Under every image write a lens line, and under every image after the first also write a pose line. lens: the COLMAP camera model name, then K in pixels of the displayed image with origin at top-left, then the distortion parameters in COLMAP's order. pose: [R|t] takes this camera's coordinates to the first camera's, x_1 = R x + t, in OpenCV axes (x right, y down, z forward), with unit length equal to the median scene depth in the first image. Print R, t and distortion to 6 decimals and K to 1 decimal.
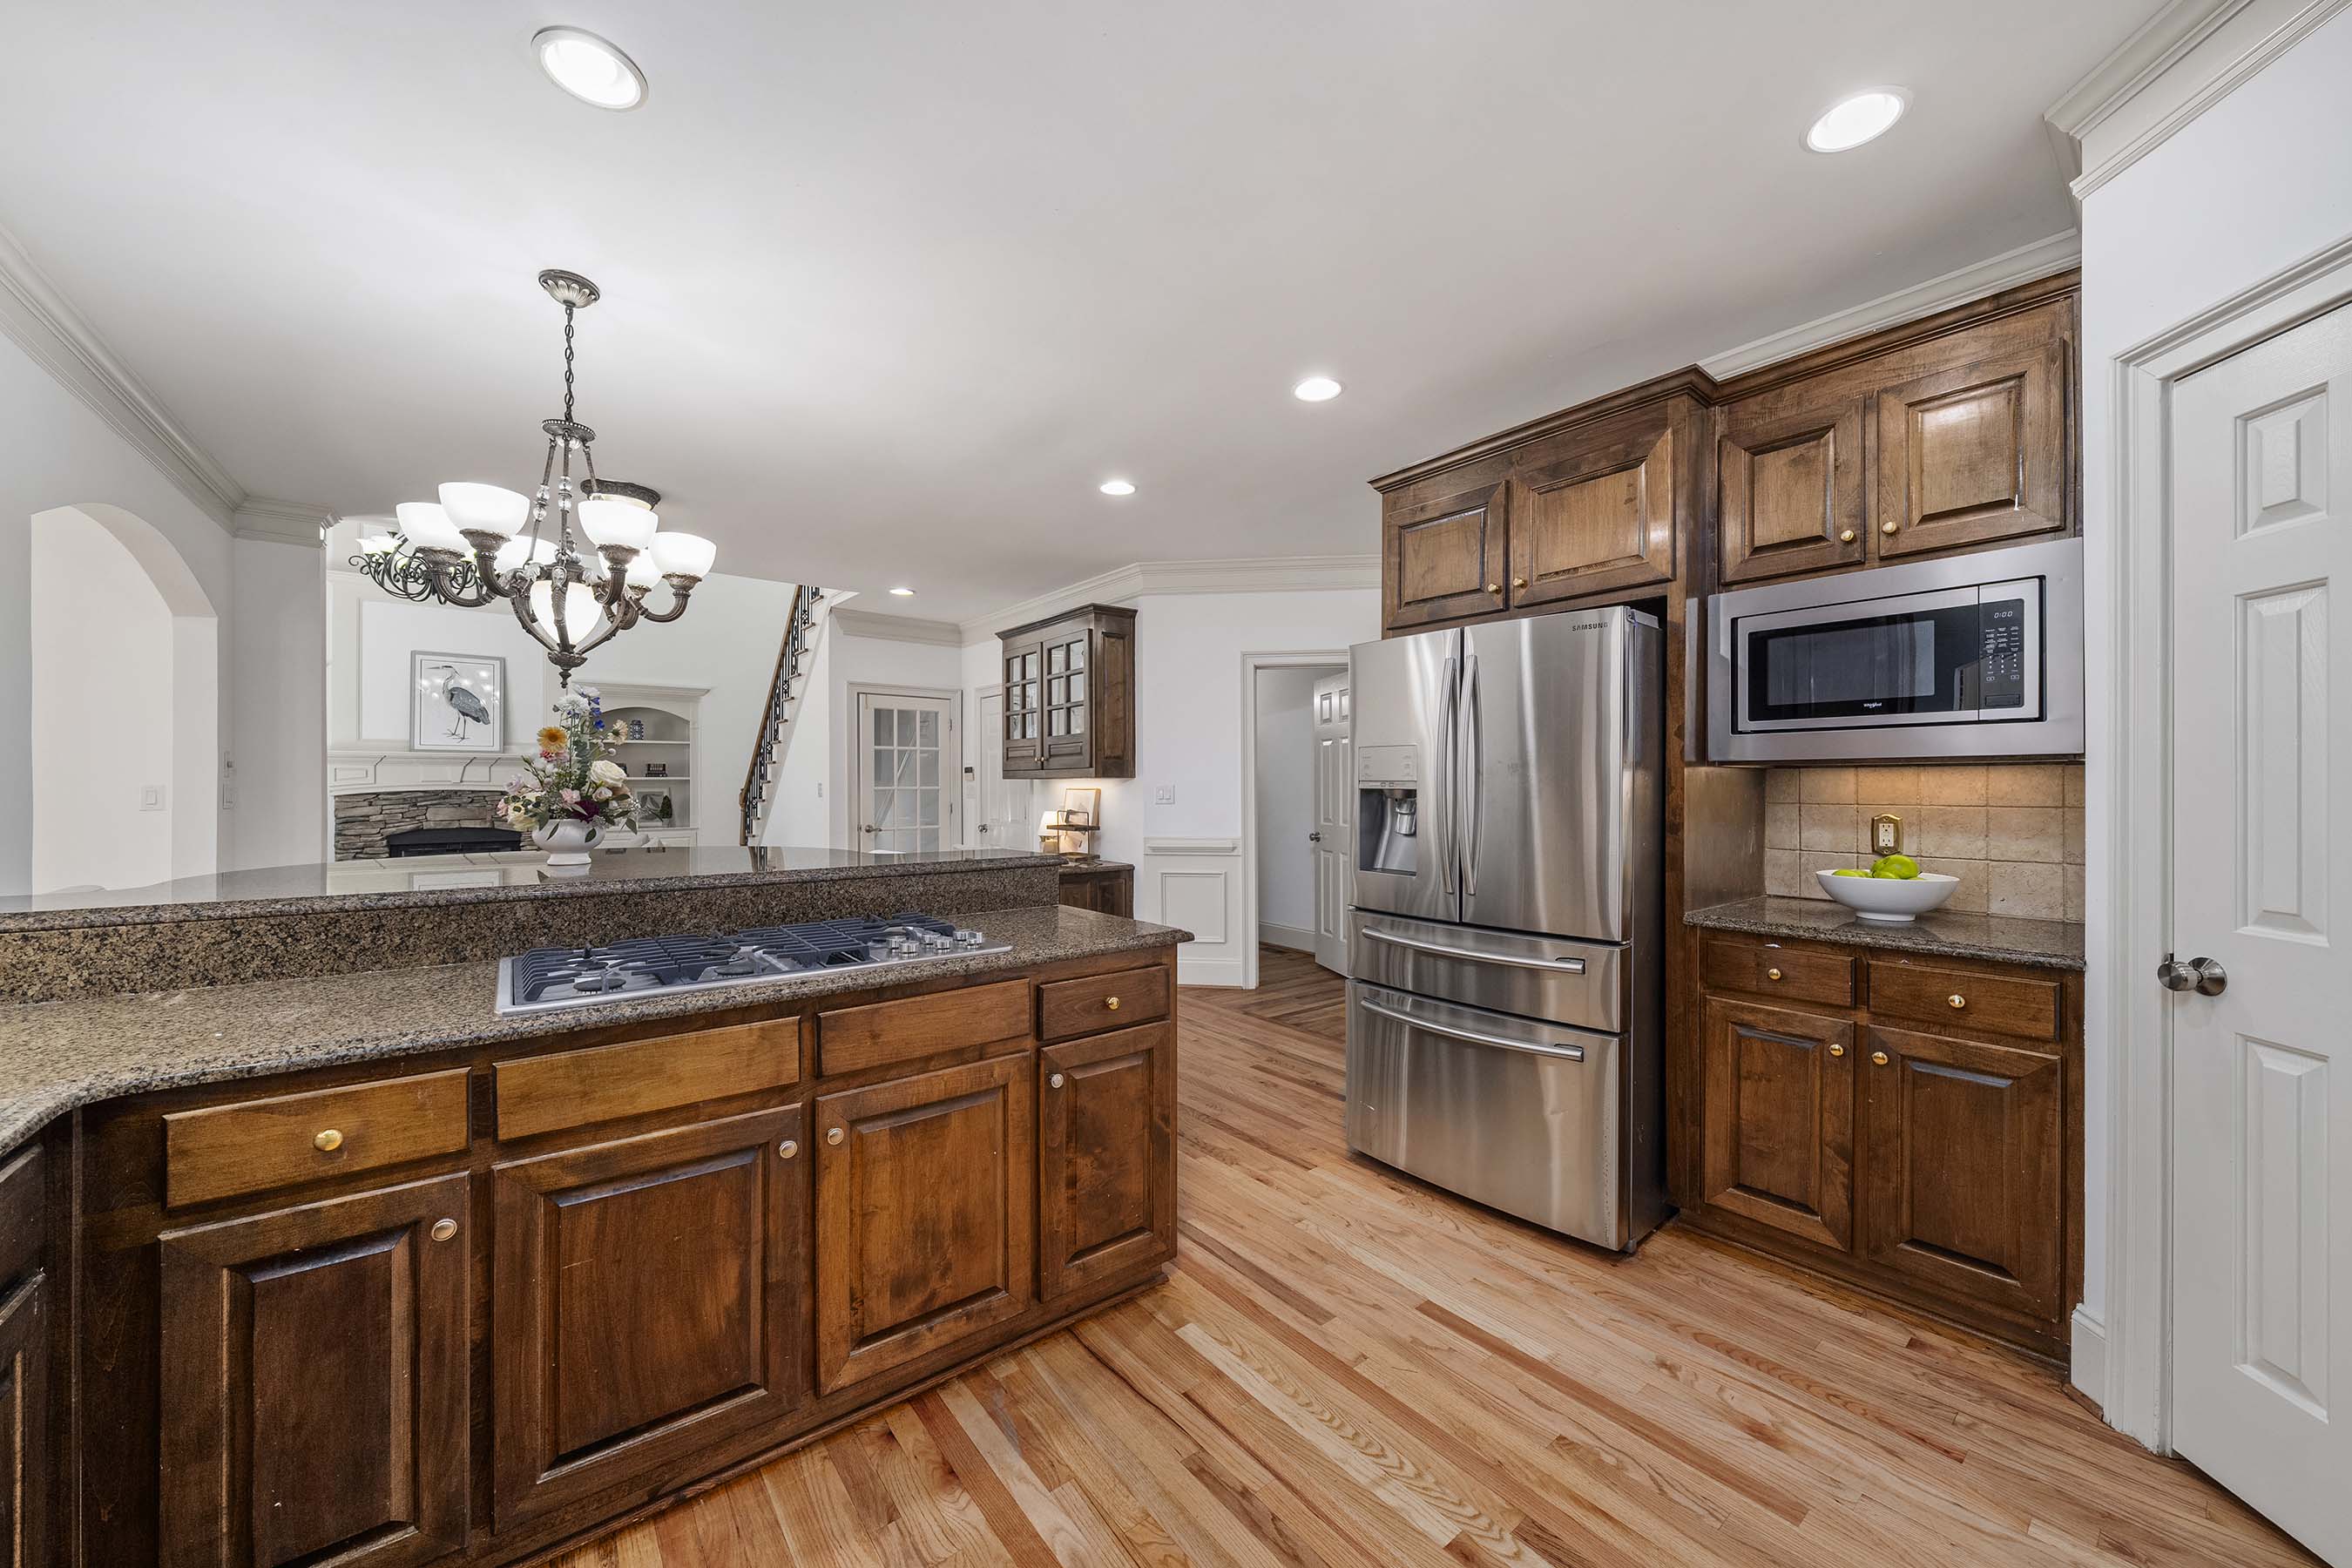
lens RADIAL K [[865.0, 0, 1179.5], [0, 865.0, 779.7], [0, 0, 1]] dist [-0.000276, -0.000070]
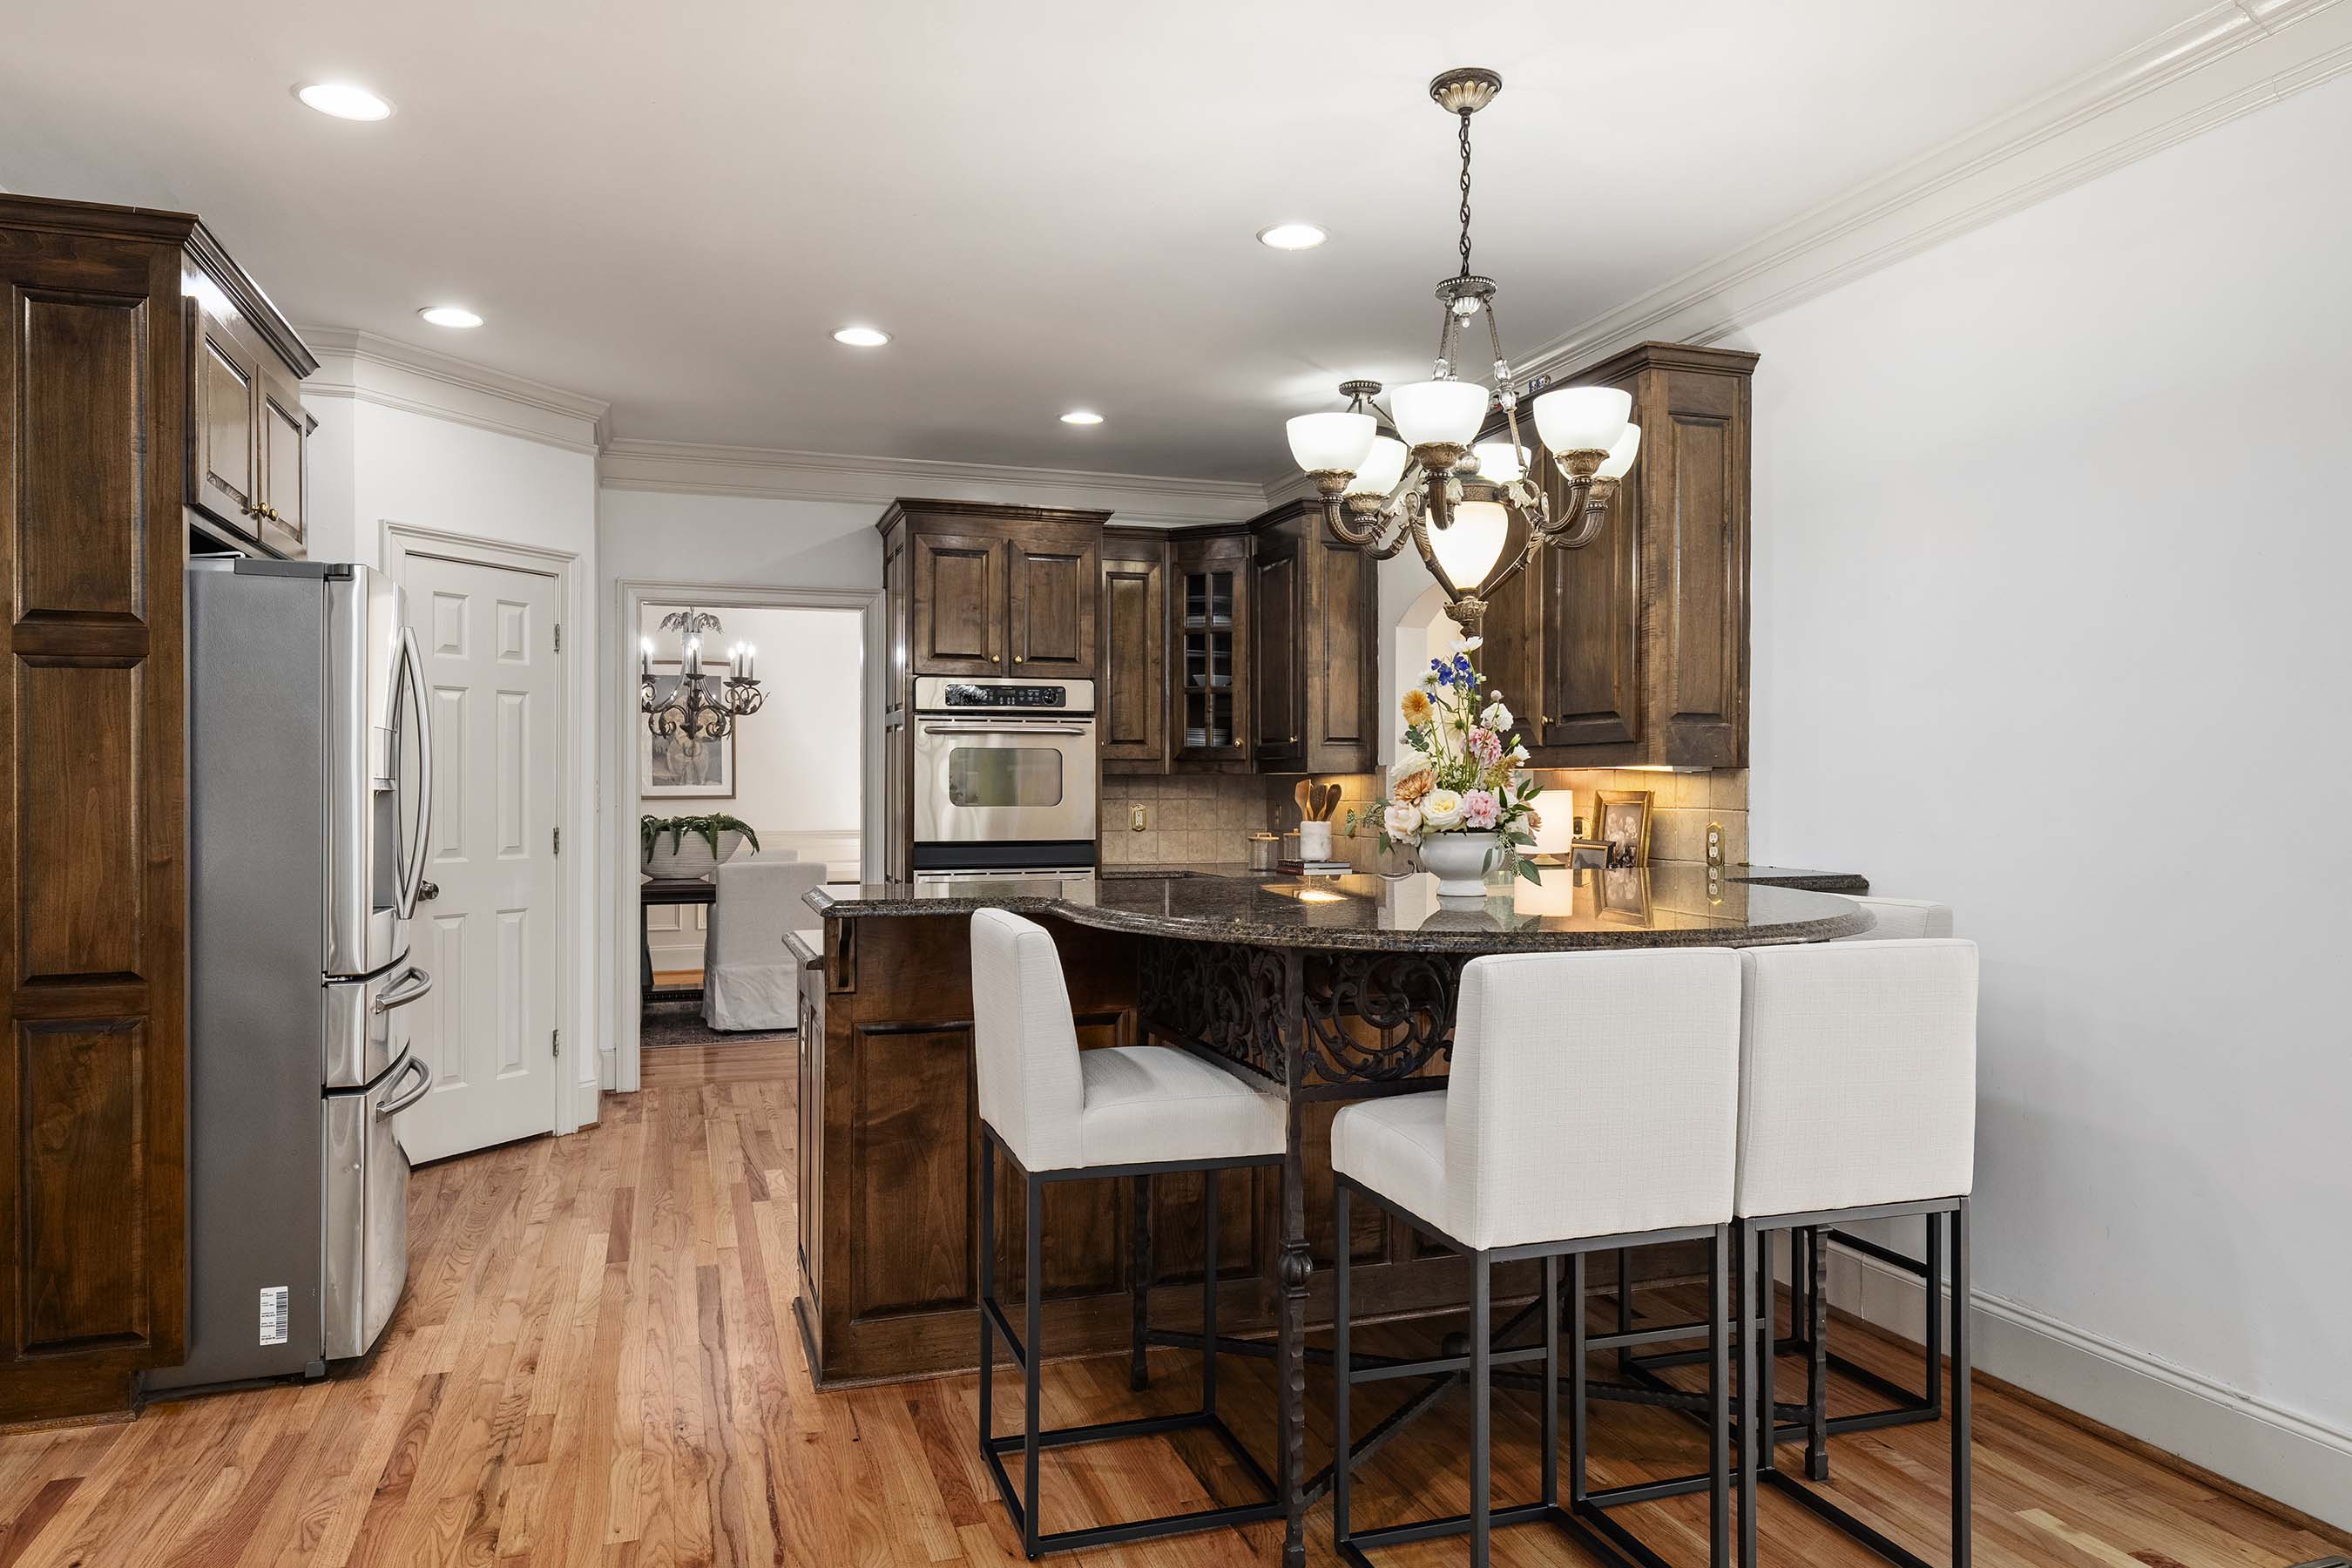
lens RADIAL K [[1511.3, 0, 1176.9], [0, 1511.3, 783.1], [0, 0, 1]] dist [-0.000076, 0.001246]
pose [[-0.940951, 0.000083, 0.338543, -1.118358], [-0.002207, 0.999977, -0.006380, 0.016837], [-0.338536, -0.006750, -0.940929, 2.789059]]
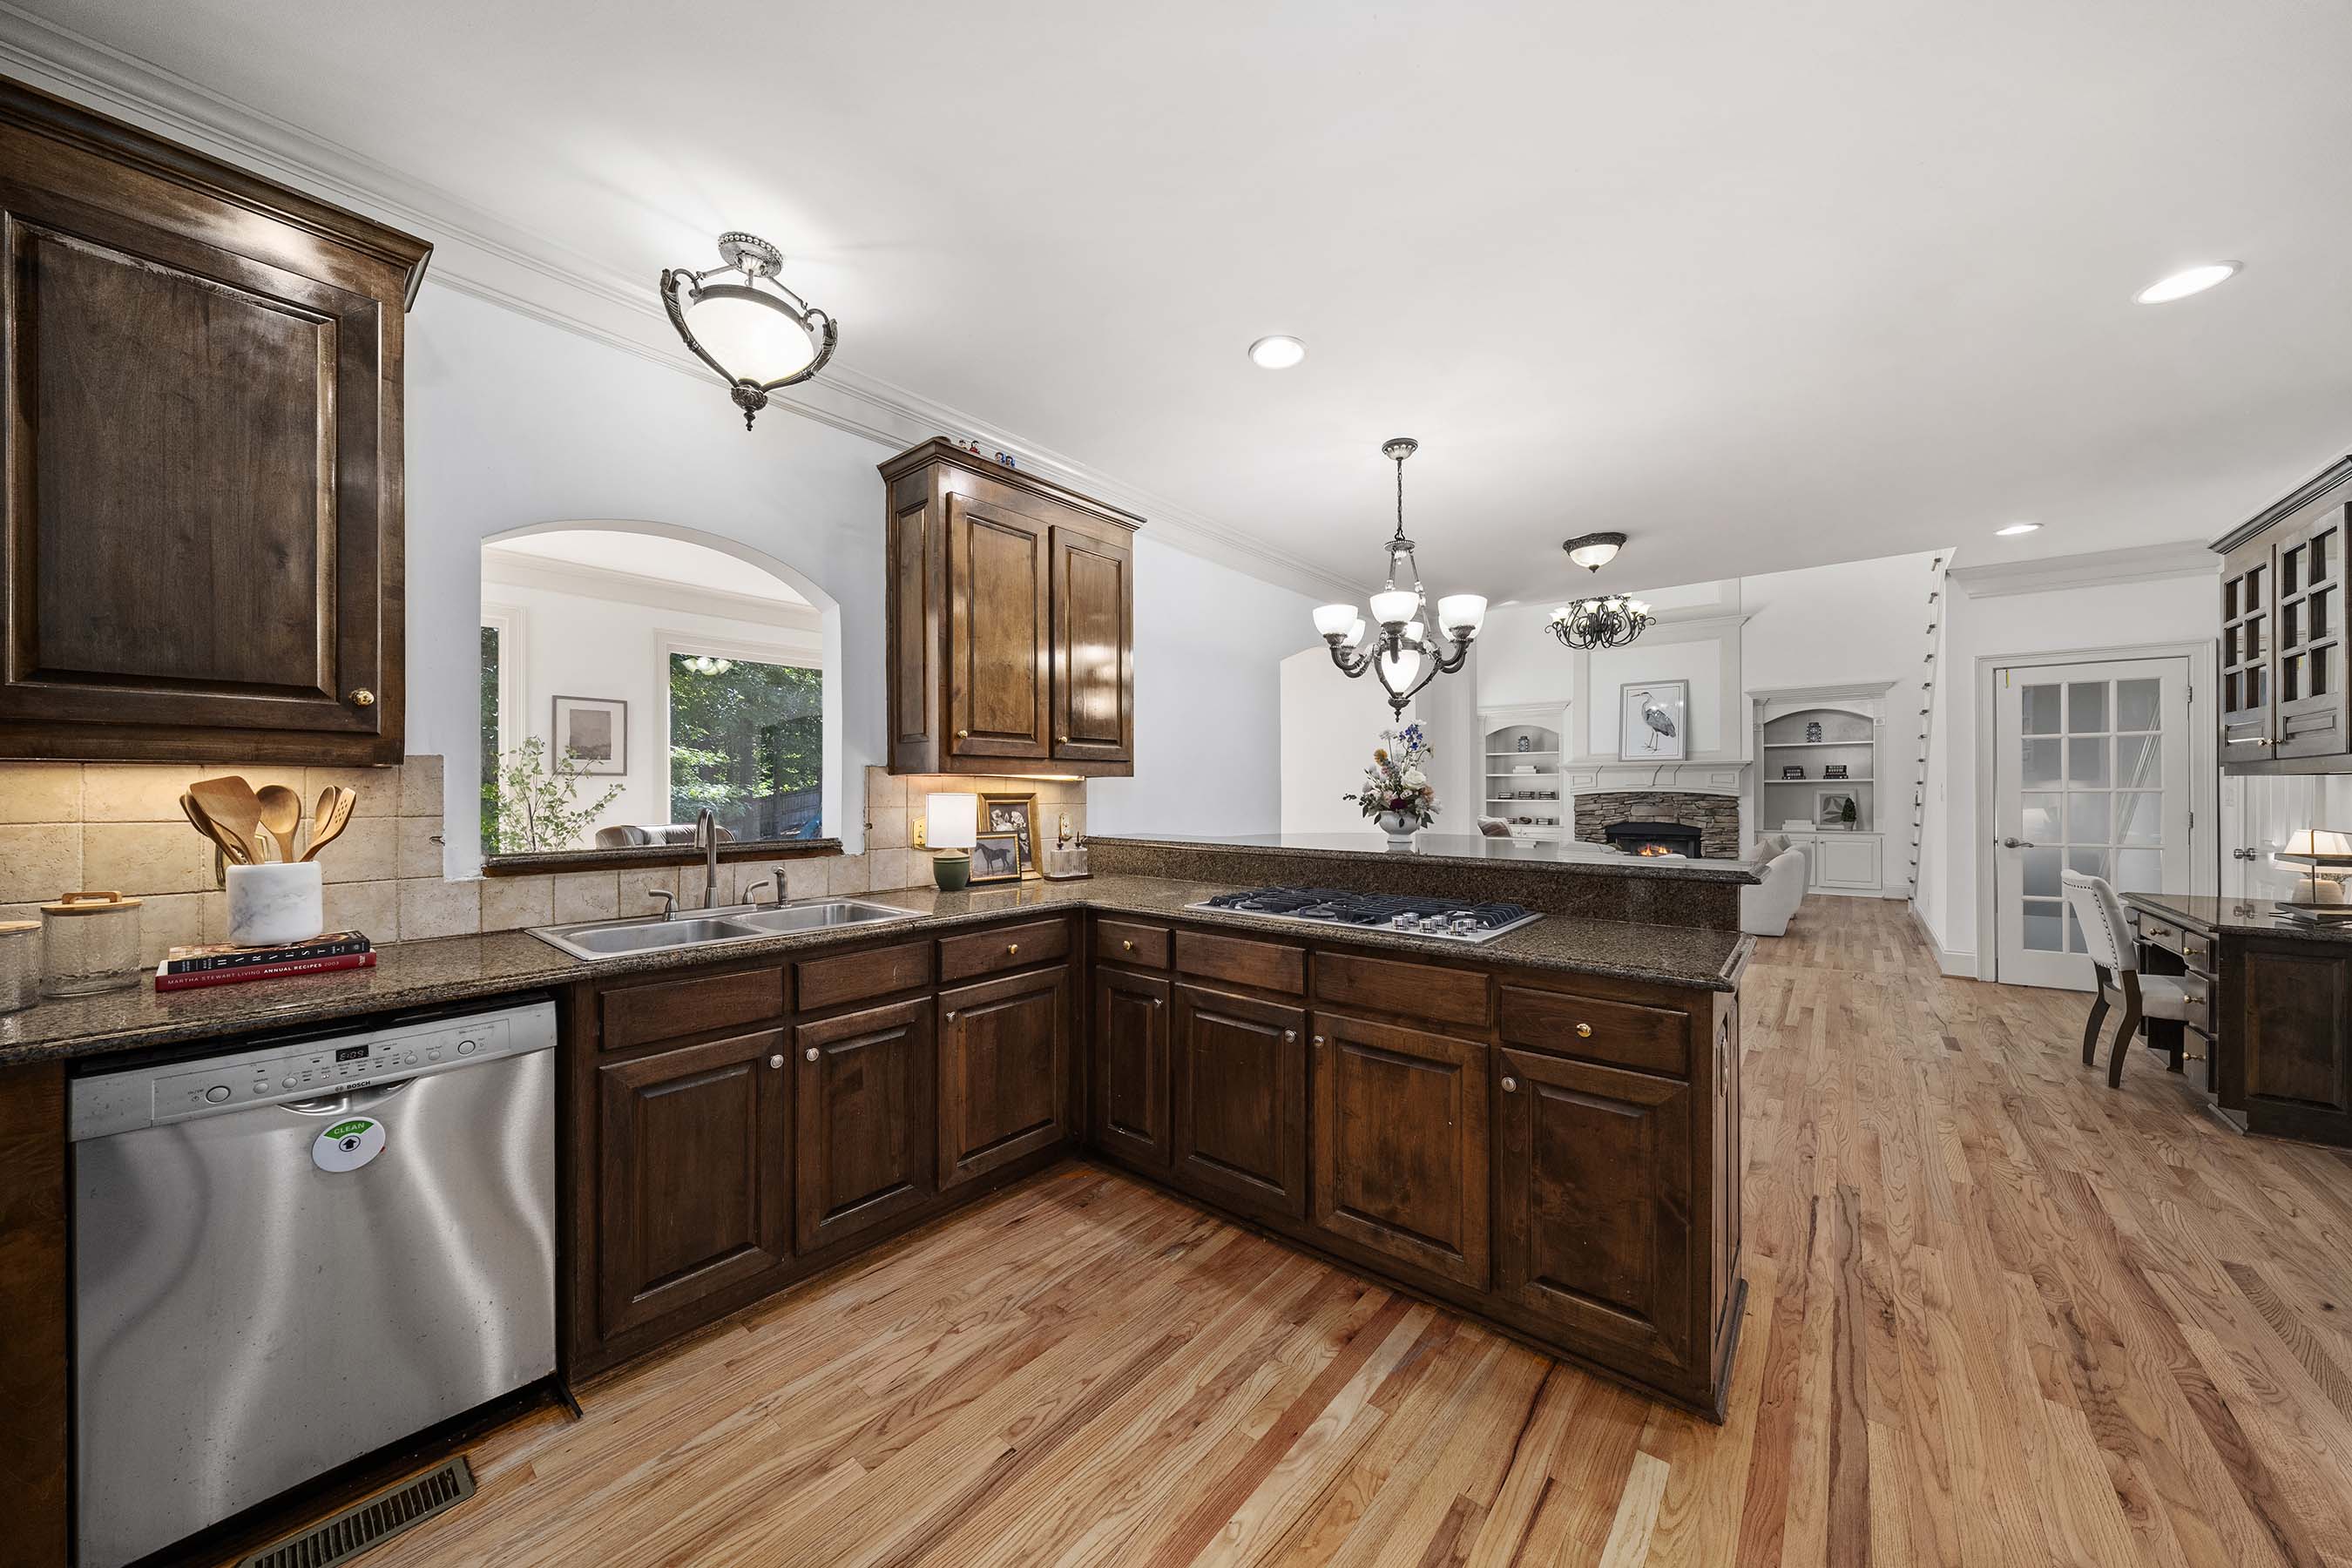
lens RADIAL K [[802.4, 0, 1171.4], [0, 802.4, 788.2], [0, 0, 1]] dist [-0.000133, -0.000042]
pose [[0.202594, -0.001513, -0.979262, 0.679034], [0.008016, 0.999968, 0.000114, 0.005691], [0.979230, -0.007873, 0.202600, 0.433683]]
